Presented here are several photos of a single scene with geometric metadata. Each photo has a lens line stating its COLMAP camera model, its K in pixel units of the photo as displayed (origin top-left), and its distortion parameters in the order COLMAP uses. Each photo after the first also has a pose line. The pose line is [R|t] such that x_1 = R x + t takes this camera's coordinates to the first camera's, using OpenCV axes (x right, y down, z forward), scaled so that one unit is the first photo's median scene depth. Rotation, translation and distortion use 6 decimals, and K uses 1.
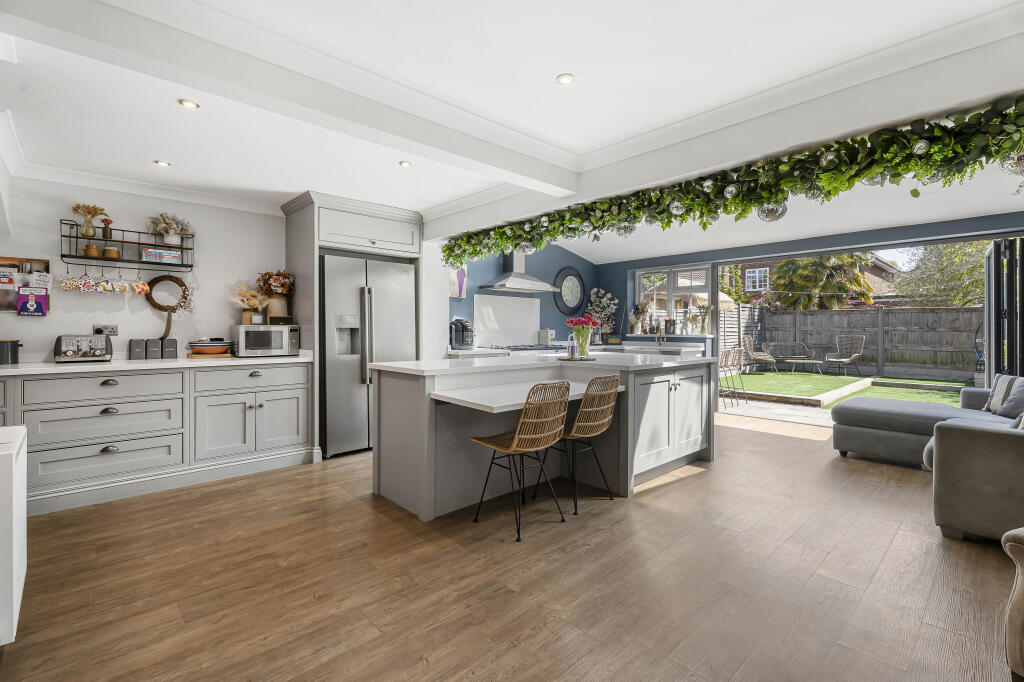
lens RADIAL K [[460.8, 0, 506.9], [0, 460.8, 327.6], [0, 0, 1]] dist [-0.000994, -0.001220]
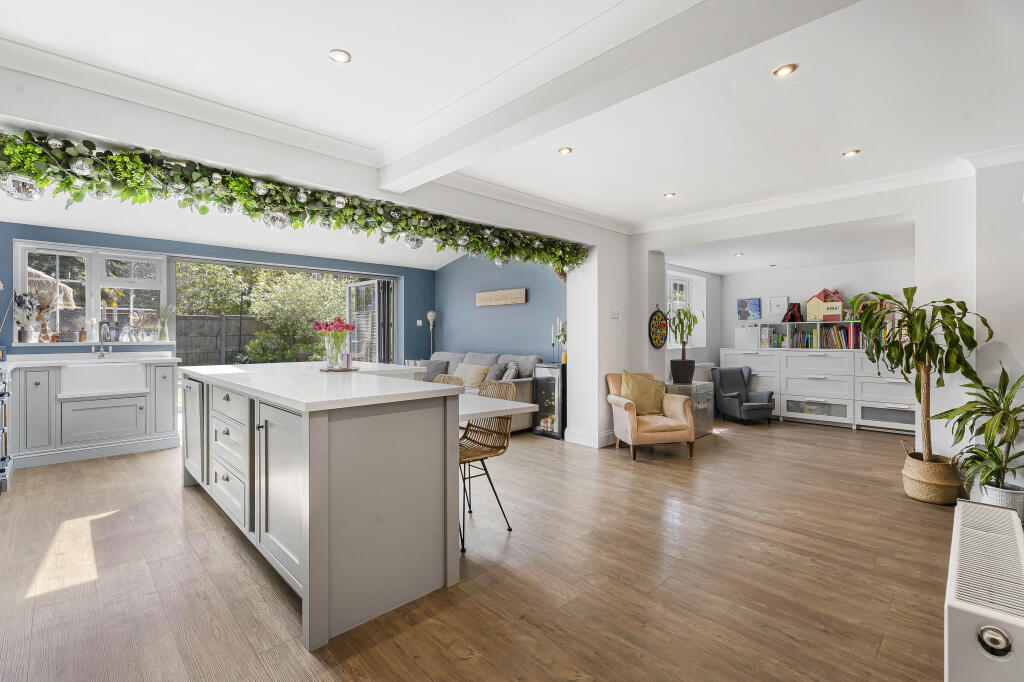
lens RADIAL K [[460.8, 0, 511.5], [0, 460.8, 337.3], [0, 0, 1]] dist [-0.000994, -0.001220]
pose [[-0.022973, -0.008490, 0.999700, -0.274634], [-0.001653, 0.999963, 0.008454, -0.000089], [-0.999735, -0.001459, -0.022986, 0.266126]]
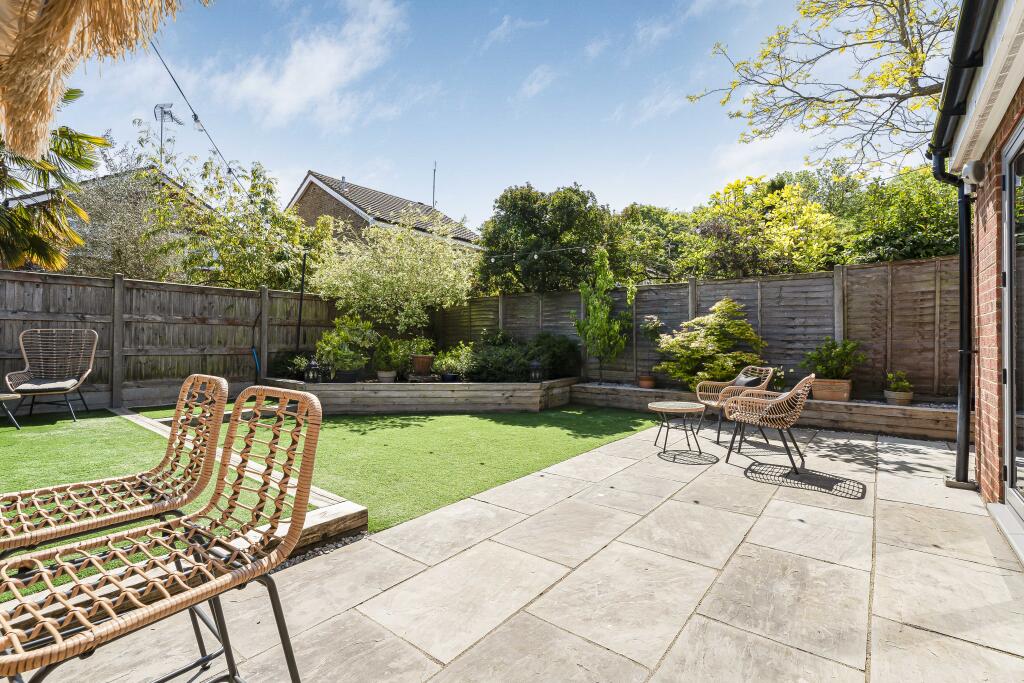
lens RADIAL K [[460.8, 0, 521.1], [0, 460.8, 335.4], [0, 0, 1]] dist [-0.000994, -0.001220]
pose [[-0.166269, 0.001213, 0.986080, 0.279490], [-0.010365, 0.999942, -0.002978, 0.024961], [-0.986026, -0.010716, -0.166247, 0.810699]]
